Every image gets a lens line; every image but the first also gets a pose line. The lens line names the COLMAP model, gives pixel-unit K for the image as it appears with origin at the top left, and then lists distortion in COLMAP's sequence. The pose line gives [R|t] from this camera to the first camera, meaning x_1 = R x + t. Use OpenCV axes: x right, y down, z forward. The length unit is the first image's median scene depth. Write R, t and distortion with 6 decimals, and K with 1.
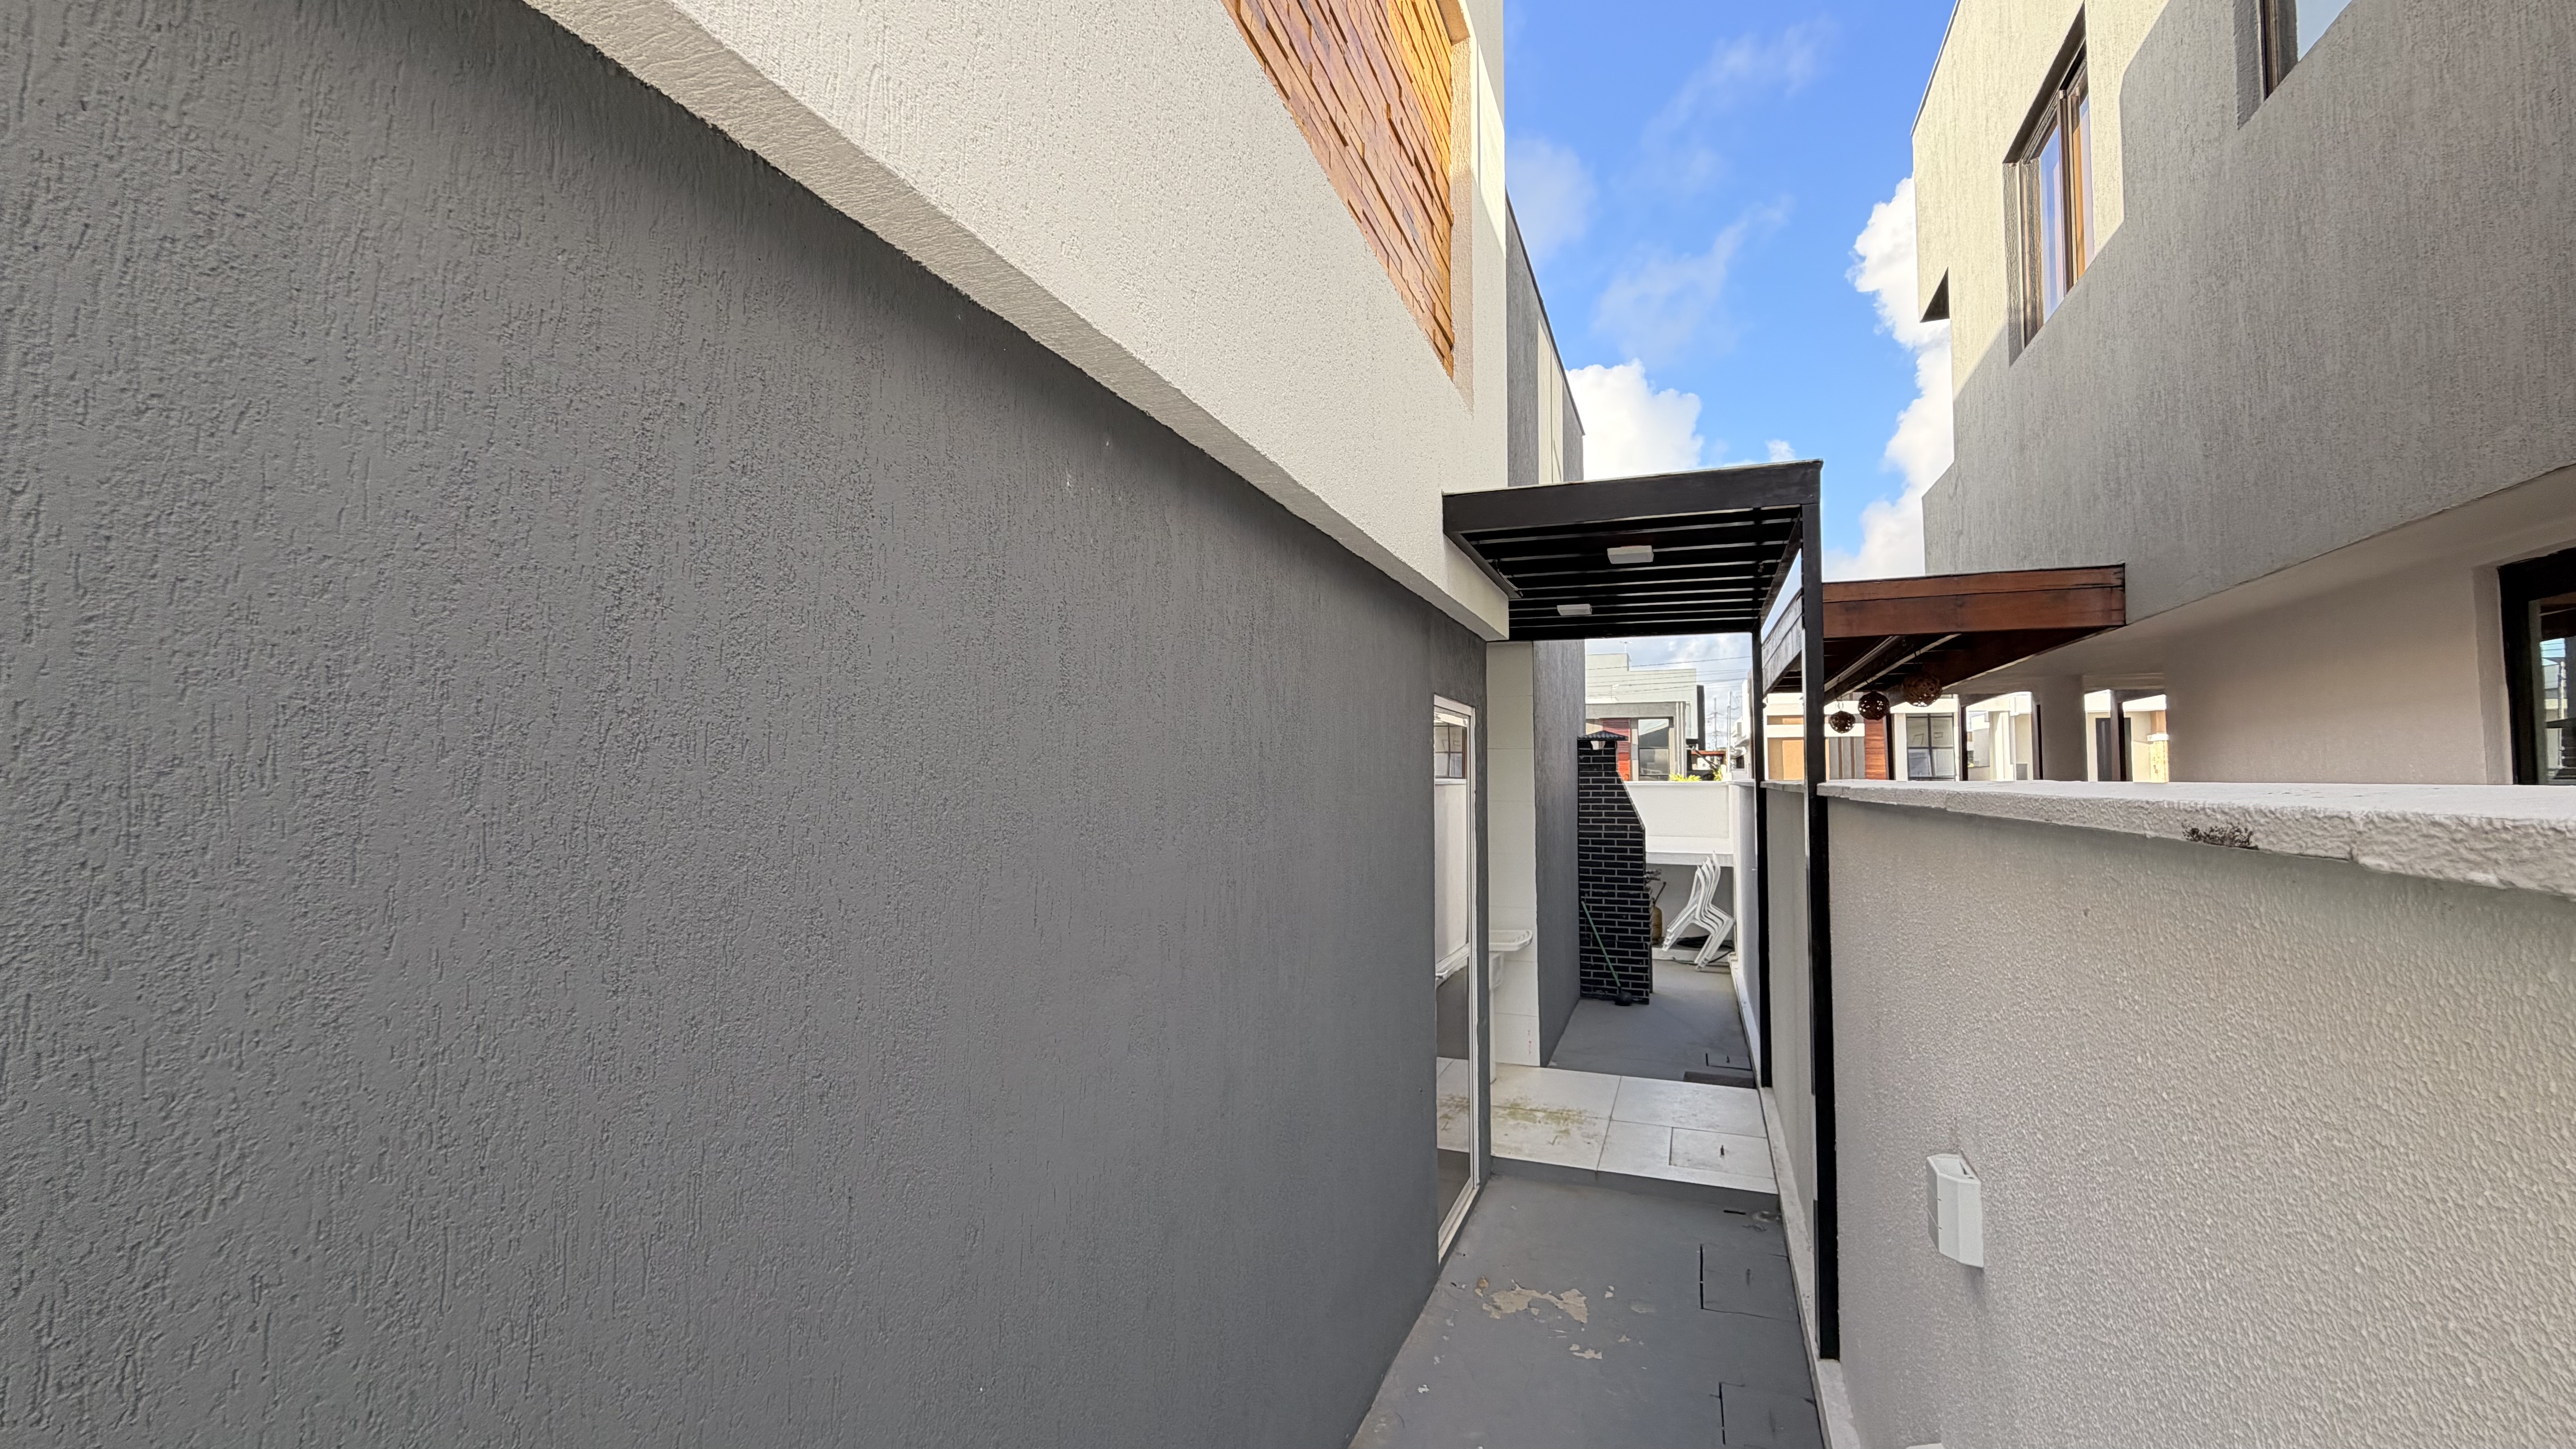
lens RADIAL K [[1022.6, 0, 1288.1], [0, 1022.6, 731.7], [0, 0, 1]] dist [-0.000436, -0.000002]
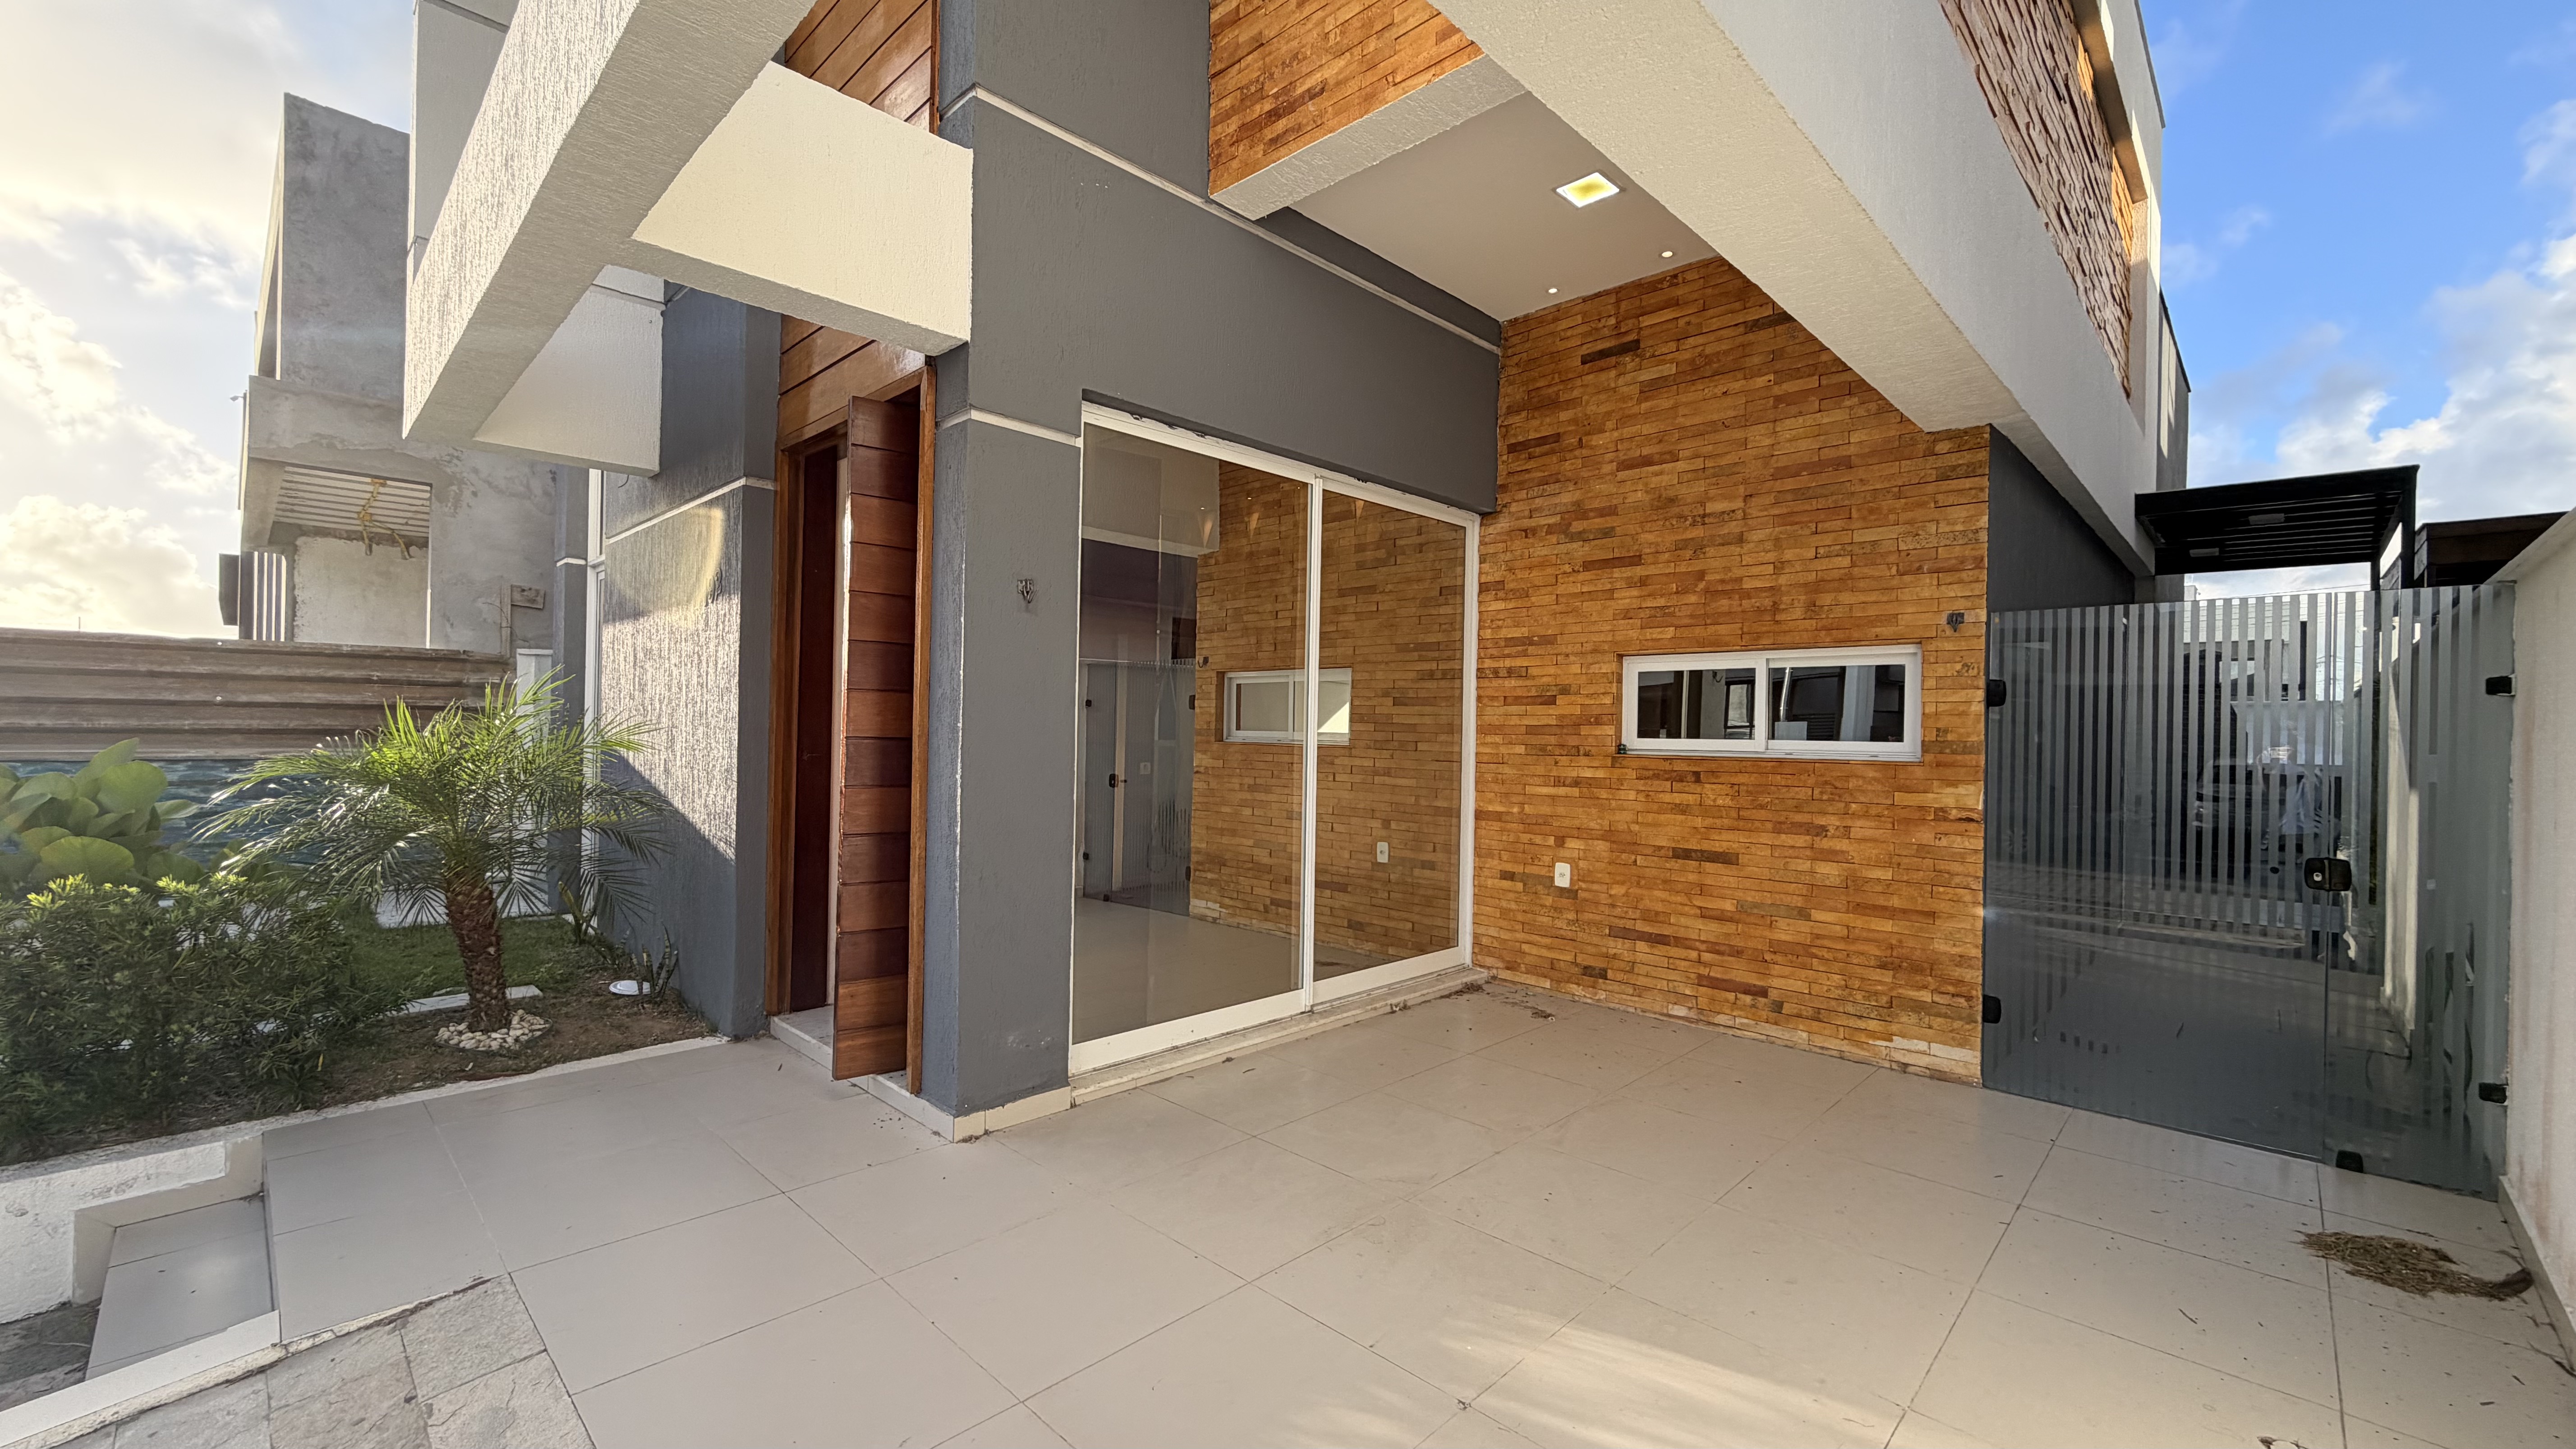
lens RADIAL K [[1022.6, 0, 1288.1], [0, 1022.6, 731.7], [0, 0, 1]] dist [-0.000436, -0.000002]
pose [[0.923538, 0.018123, -0.383079, -0.400566], [-0.007933, 0.999572, 0.028162, 0.114733], [0.383425, -0.022970, 0.923286, -0.919348]]
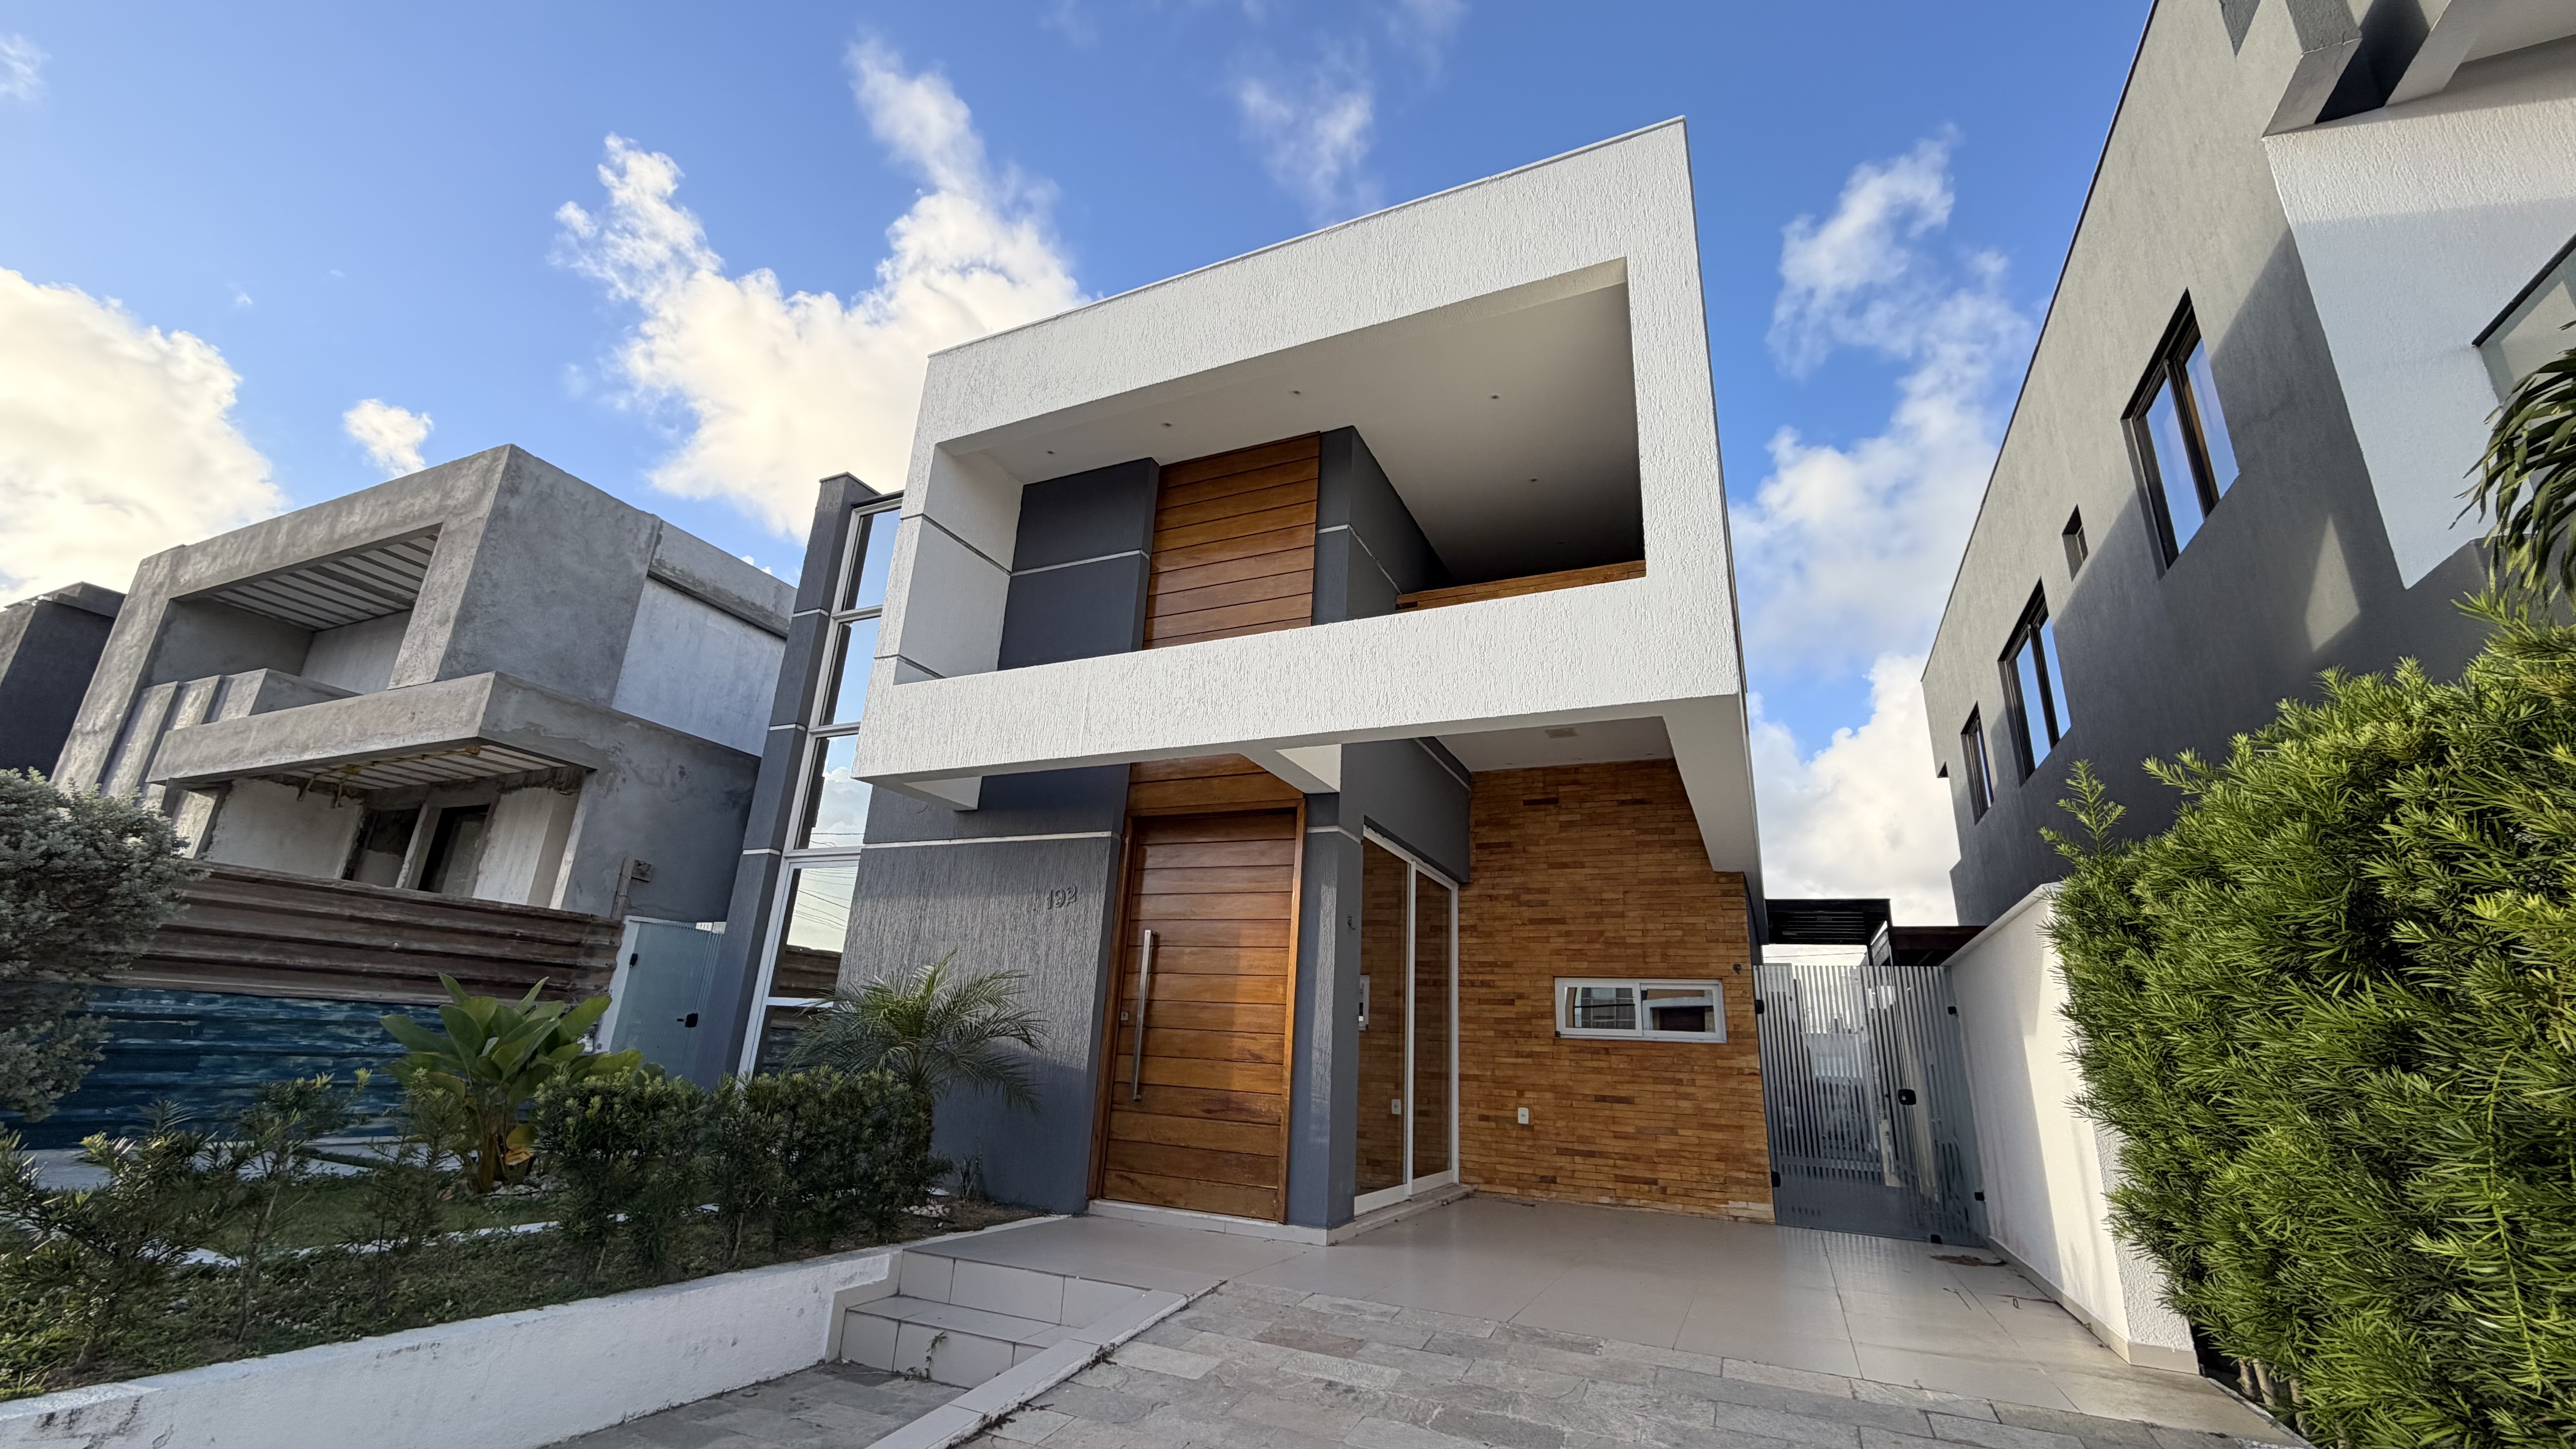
lens RADIAL K [[1022.6, 0, 1288.1], [0, 1022.6, 731.7], [0, 0, 1]] dist [-0.000436, -0.000002]
pose [[0.997522, 0.033630, -0.061801, -0.831843], [-0.049577, 0.959233, -0.278233, 0.170014], [0.049925, 0.280607, 0.958523, -1.628709]]
